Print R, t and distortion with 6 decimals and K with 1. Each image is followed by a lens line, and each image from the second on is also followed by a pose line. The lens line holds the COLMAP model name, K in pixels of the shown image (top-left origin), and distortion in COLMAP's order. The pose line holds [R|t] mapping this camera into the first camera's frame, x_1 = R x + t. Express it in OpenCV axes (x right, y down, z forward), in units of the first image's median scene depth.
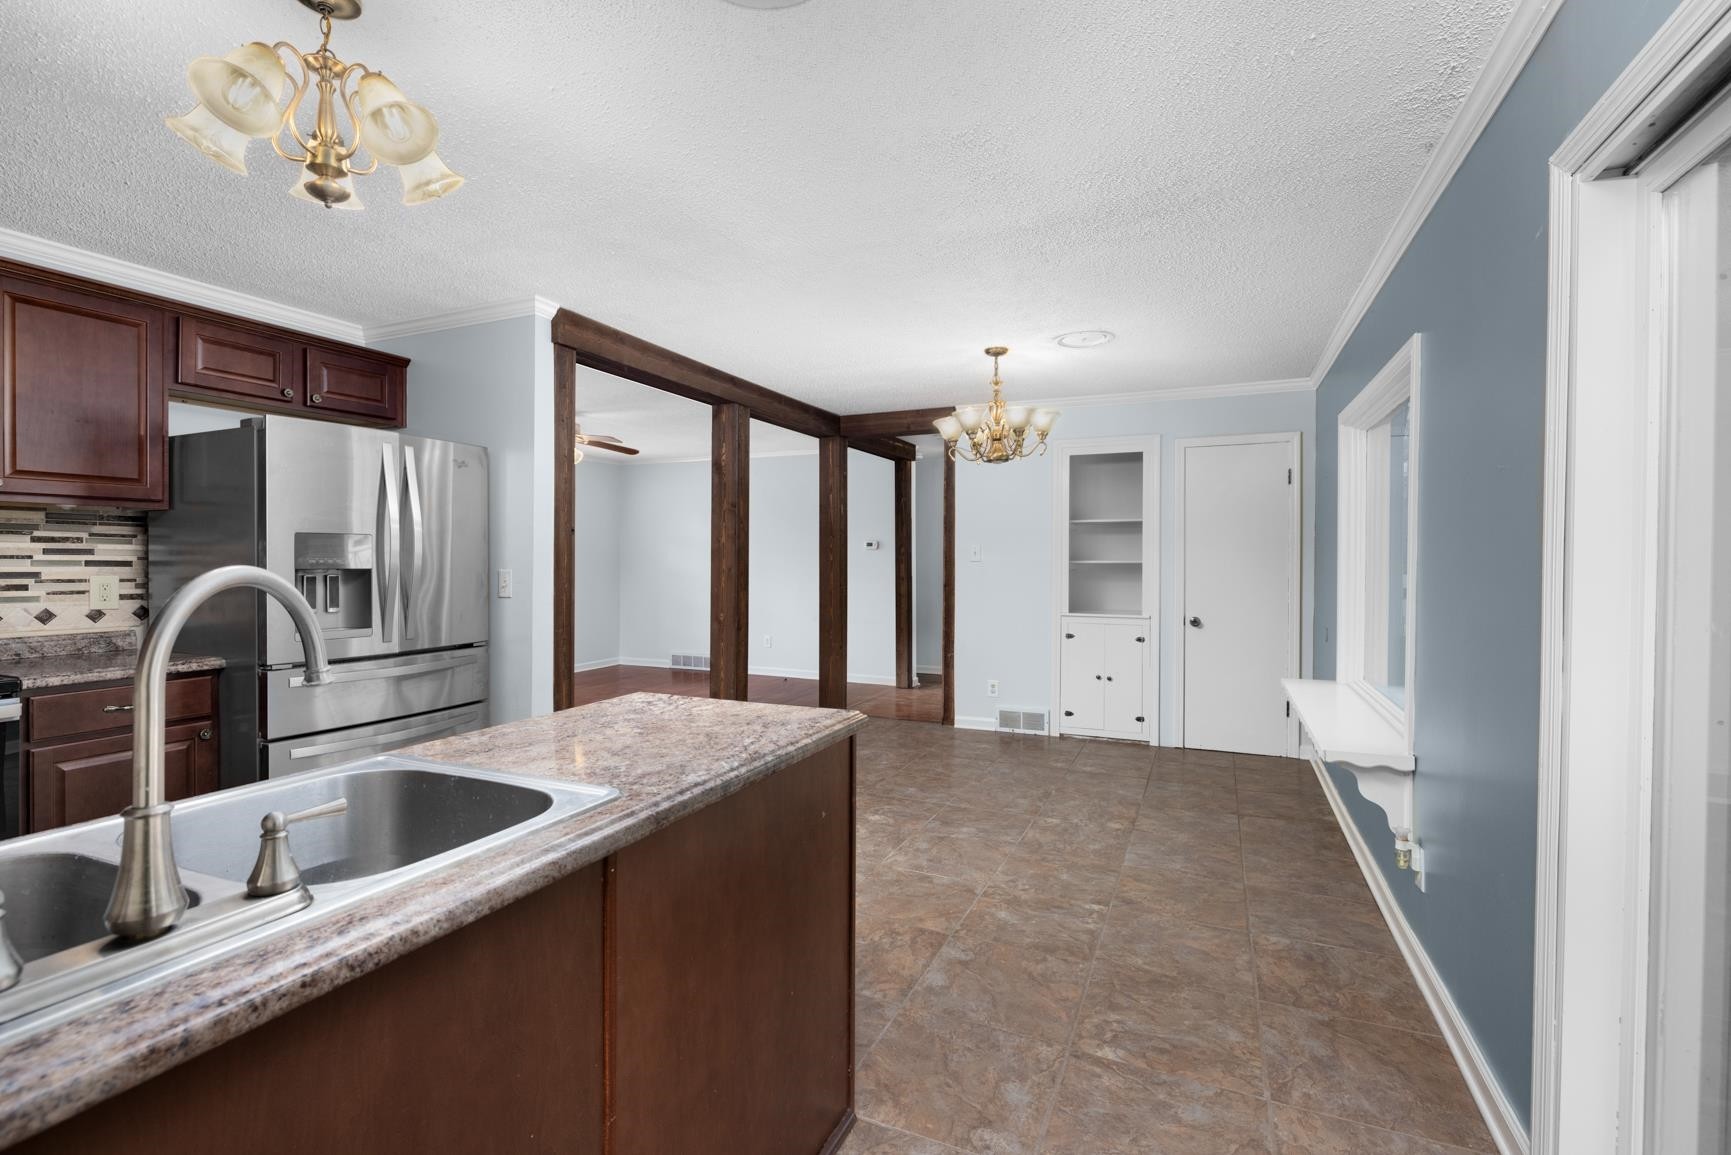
lens RADIAL K [[767.1, 0, 864.1], [0, 767.1, 569.7], [0, 0, 1]] dist [0.001266, 0.000148]
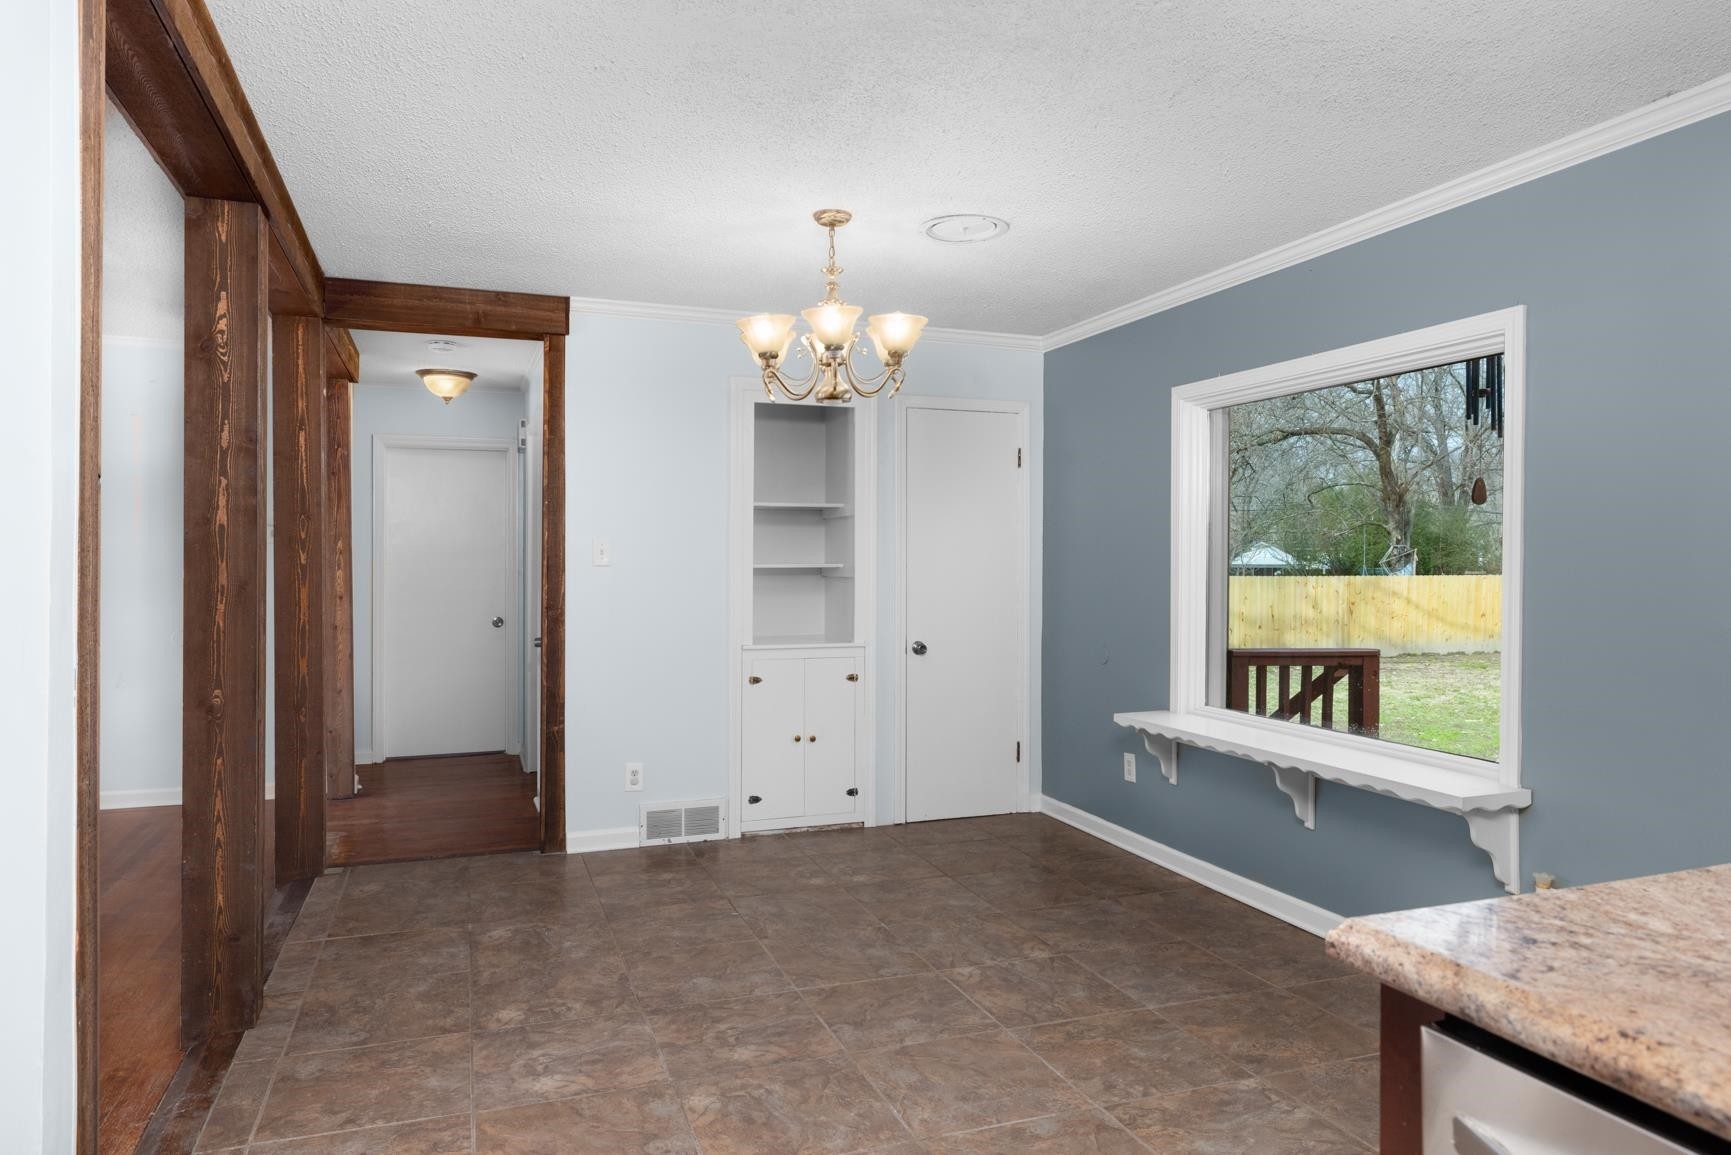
lens RADIAL K [[1073.3, 0, 867.5], [0, 1073.3, 571.6], [0, 0, 1]] dist [0.002907, 0.000192]
pose [[0.724395, -0.005594, 0.689363, -0.392004], [0.008794, 0.999961, -0.001127, -0.005513], [-0.689329, 0.006879, 0.724415, 0.369049]]
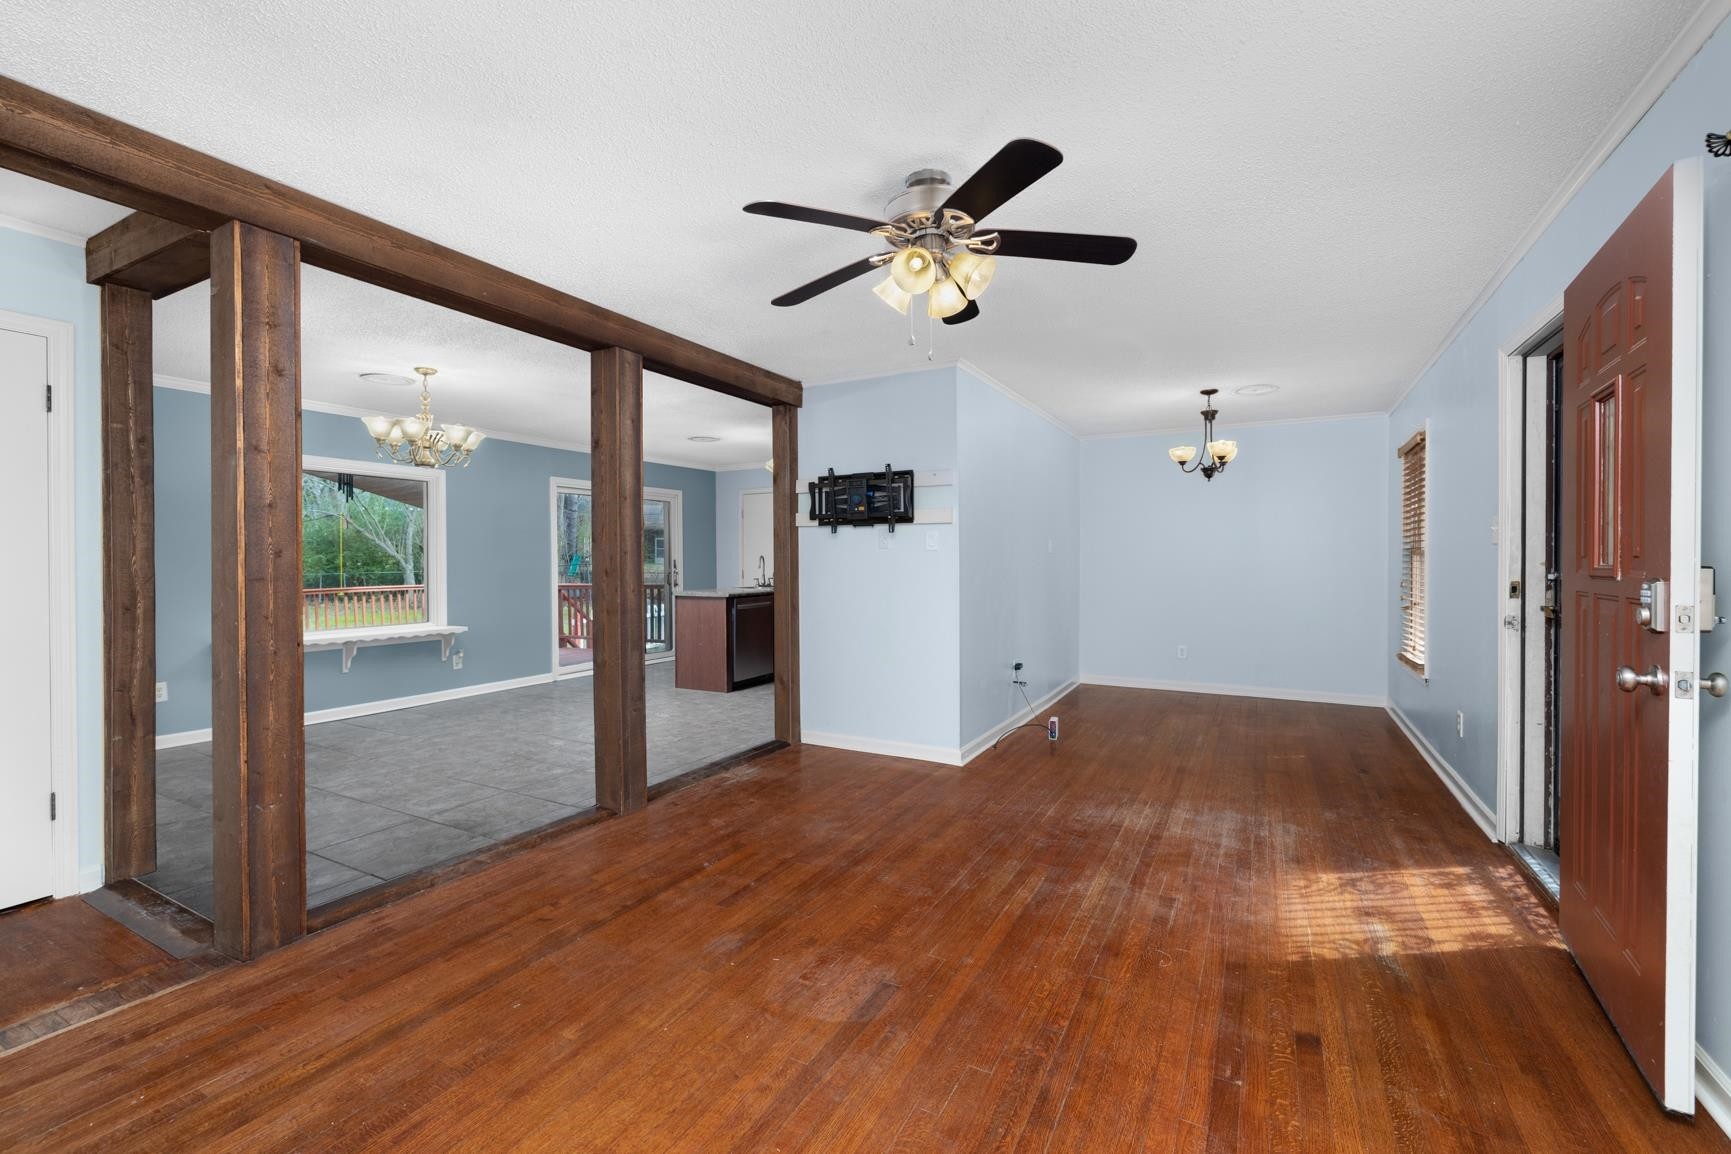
lens RADIAL K [[734.5, 0, 868.2], [0, 734.5, 566.8], [0, 0, 1]] dist [-0.005198, -0.000930]
pose [[-0.993734, -0.002432, 0.111745, -0.564568], [0.000966, 0.999539, 0.030345, -0.012275], [-0.111767, 0.030262, -0.993273, 1.768008]]
